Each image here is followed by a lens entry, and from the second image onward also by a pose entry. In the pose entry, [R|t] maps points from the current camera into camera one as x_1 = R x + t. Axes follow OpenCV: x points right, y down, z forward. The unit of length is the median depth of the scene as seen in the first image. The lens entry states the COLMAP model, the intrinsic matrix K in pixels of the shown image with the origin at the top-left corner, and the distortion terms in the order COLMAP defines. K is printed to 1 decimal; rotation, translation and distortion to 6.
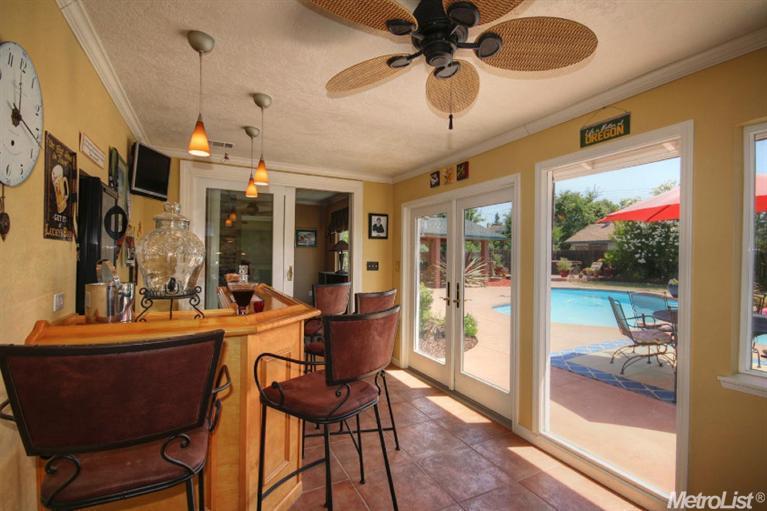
lens RADIAL K [[356.2, 0, 383.5], [0, 356.2, 255.5], [0, 0, 1]] dist [-0.000895, -0.000319]
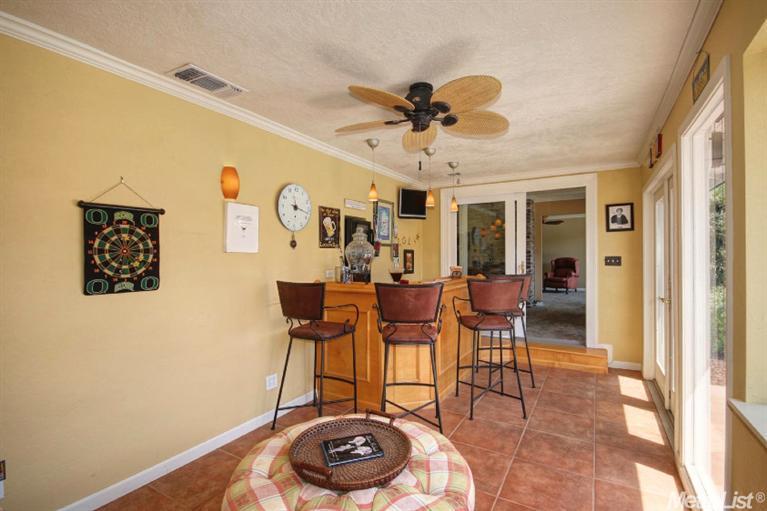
lens RADIAL K [[367.6, 0, 383.5], [0, 367.6, 255.5], [0, 0, 1]] dist [-0.000180, -0.000539]
pose [[0.524819, -0.014276, -0.851094, 0.484260], [0.015598, 0.999853, -0.007153, 0.013099], [0.851071, -0.009521, 0.524965, -0.005932]]
